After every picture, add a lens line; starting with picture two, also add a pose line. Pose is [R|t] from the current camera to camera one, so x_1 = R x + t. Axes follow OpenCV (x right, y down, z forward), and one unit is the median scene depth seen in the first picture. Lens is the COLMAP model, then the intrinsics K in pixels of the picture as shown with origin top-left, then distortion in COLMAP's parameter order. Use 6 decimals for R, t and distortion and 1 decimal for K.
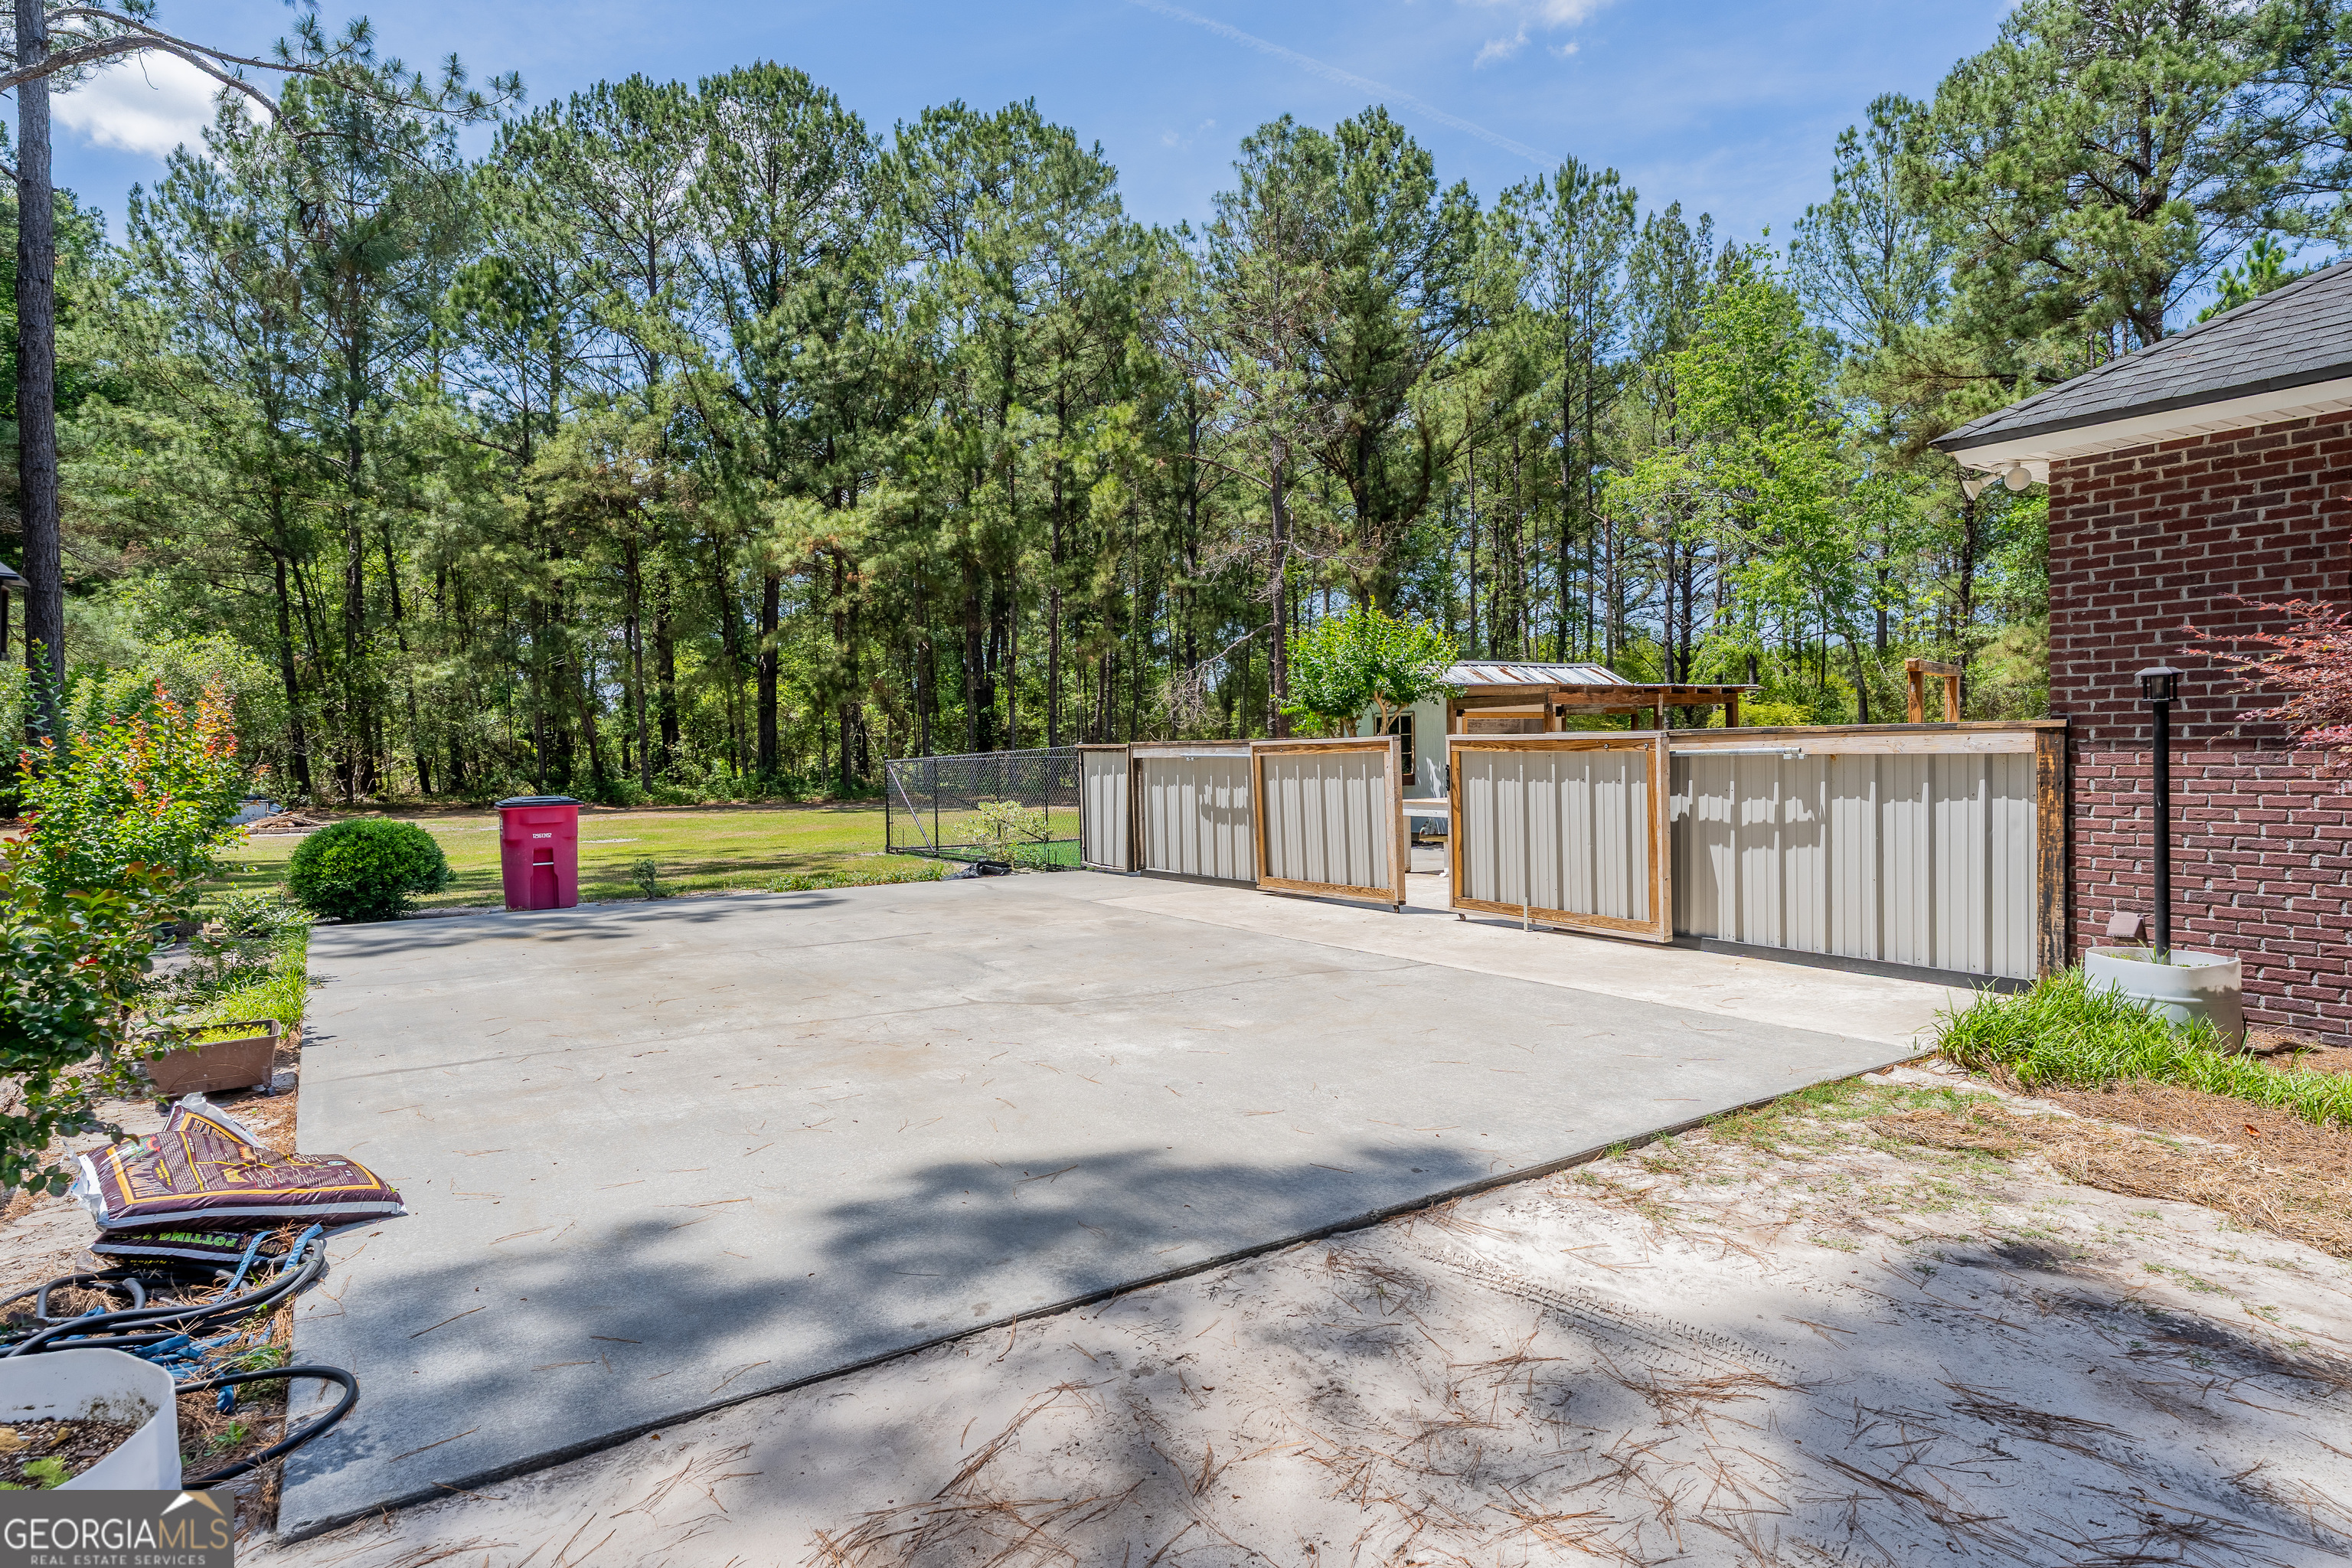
lens RADIAL K [[1314.1, 0, 1176.7], [0, 1314.1, 801.7], [0, 0, 1]] dist [0.004846, -0.000263]
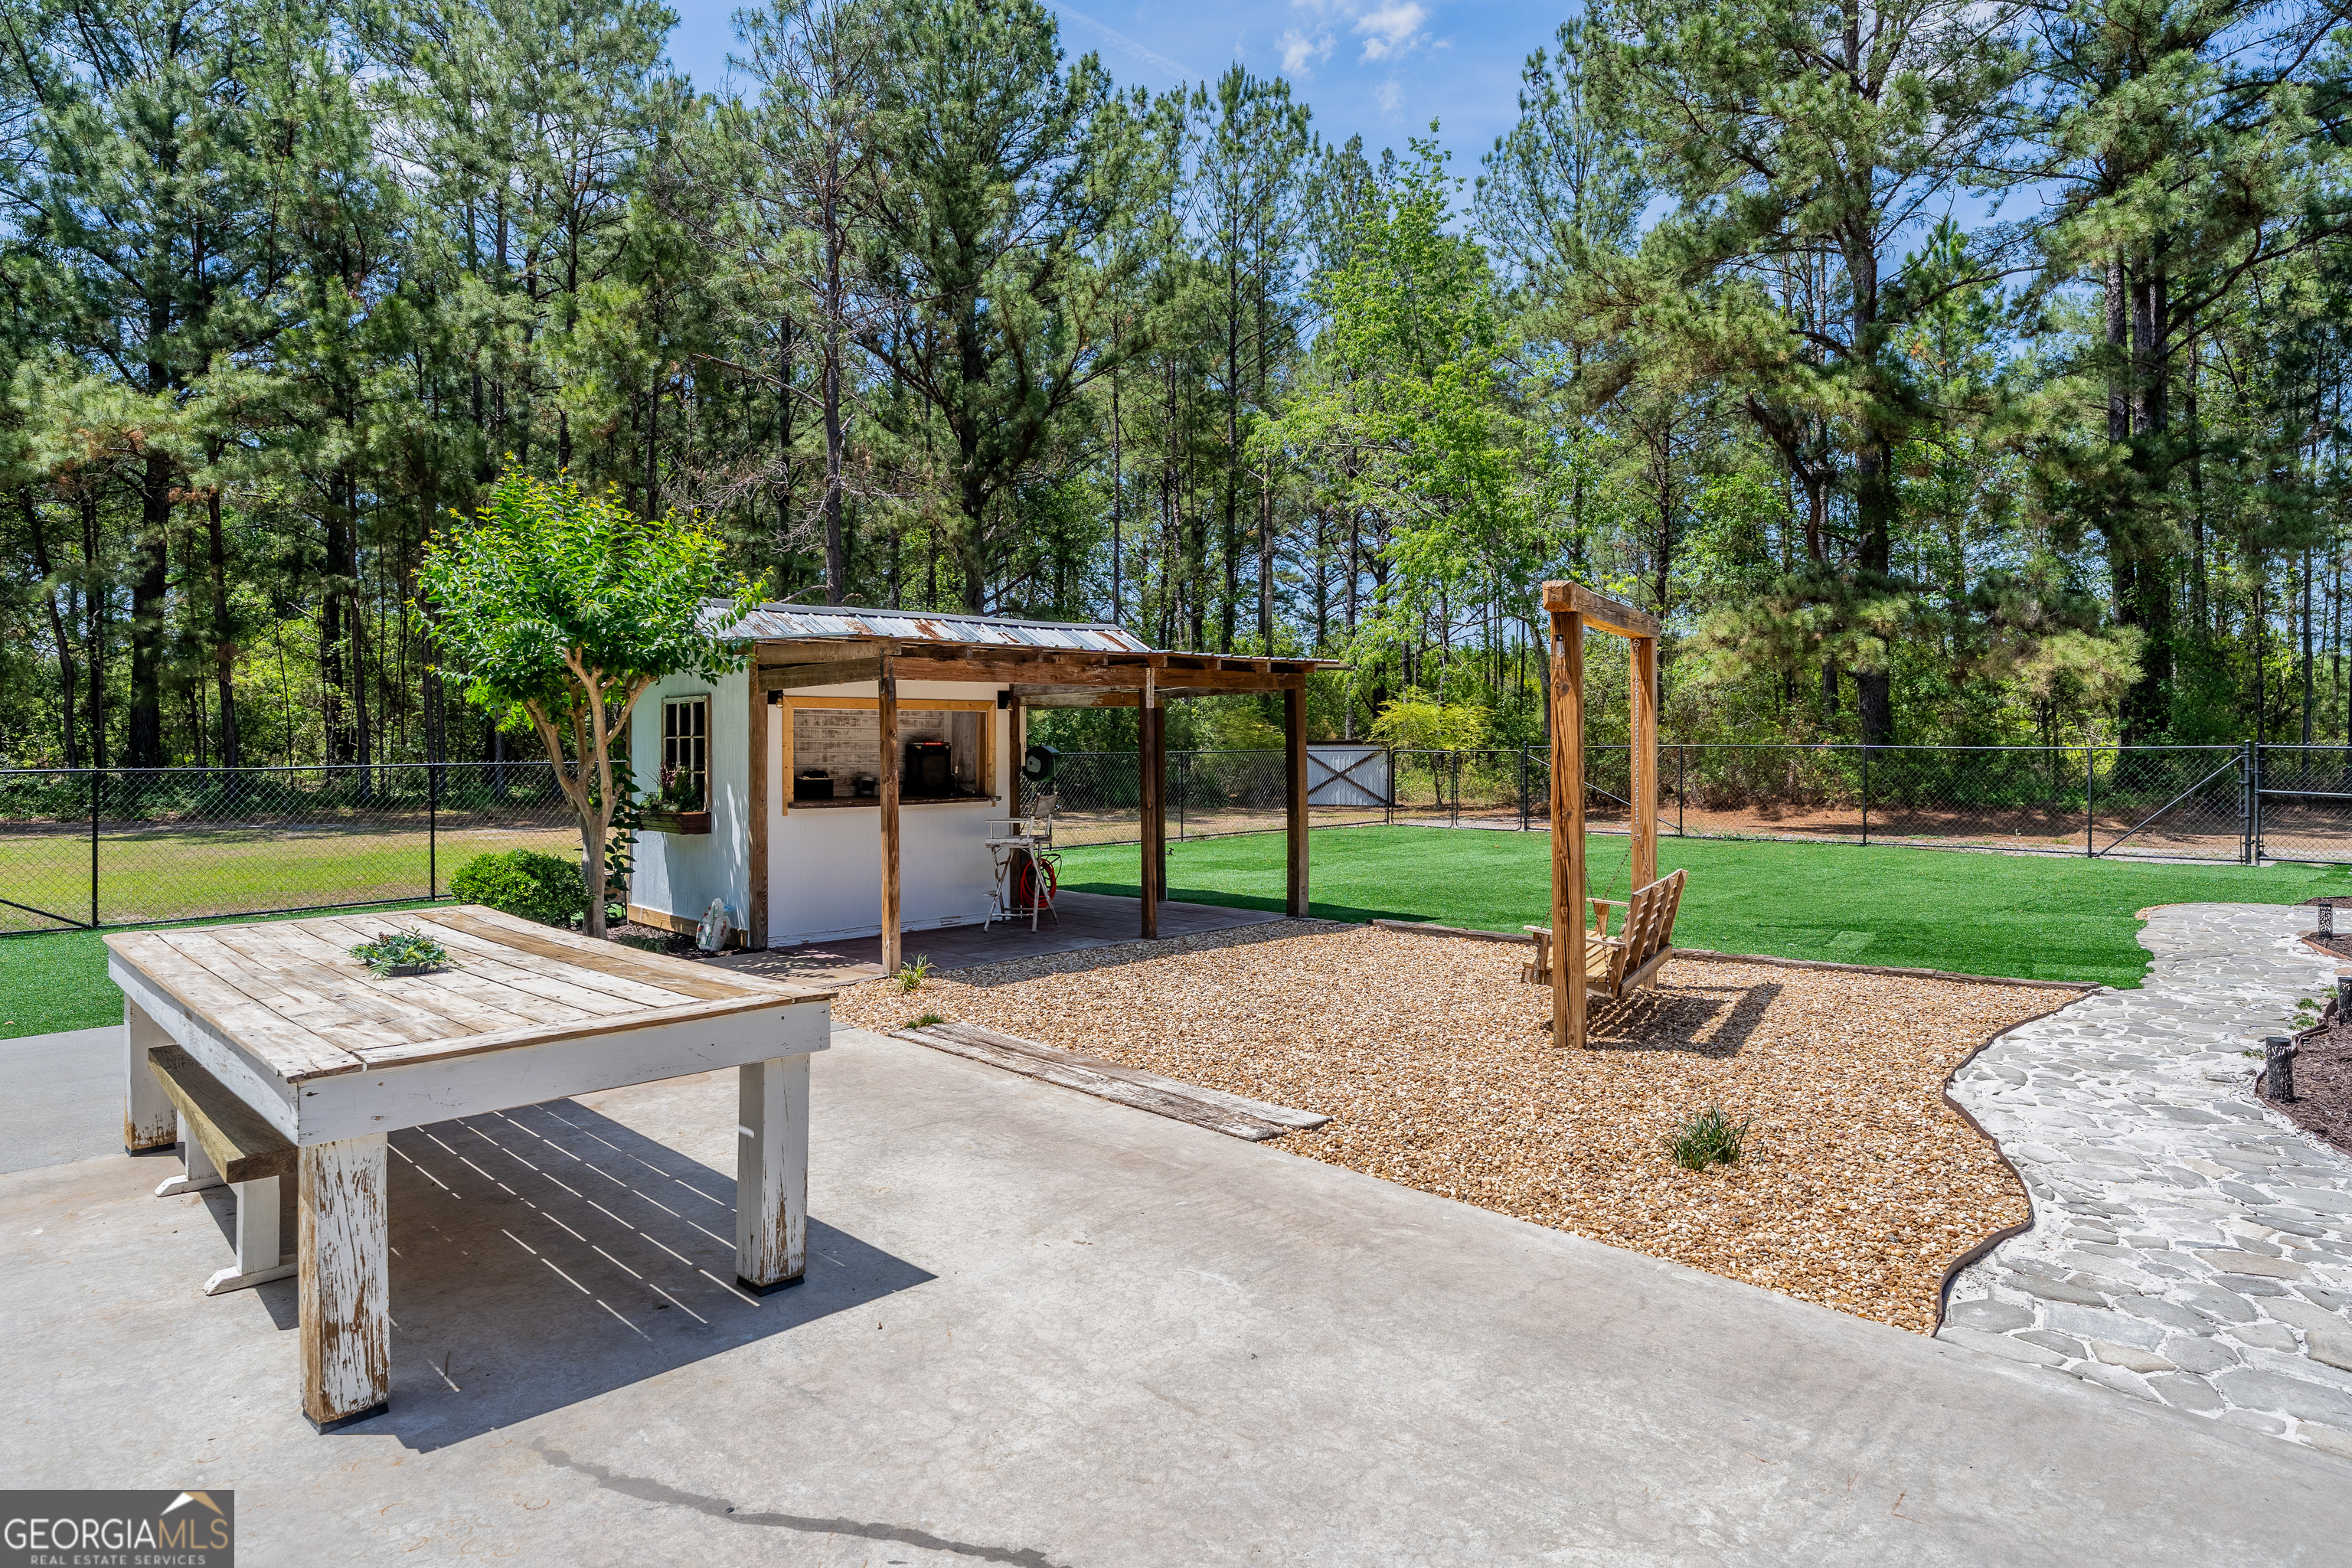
lens RADIAL K [[1314.1, 0, 1176.7], [0, 1314.1, 763.3], [0, 0, 1]] dist [0.004846, -0.000263]
pose [[0.982673, 0.011679, 0.184978, 0.119613], [-0.006357, 0.999549, -0.029335, -0.011761], [-0.185237, 0.027651, 0.982305, 0.200208]]
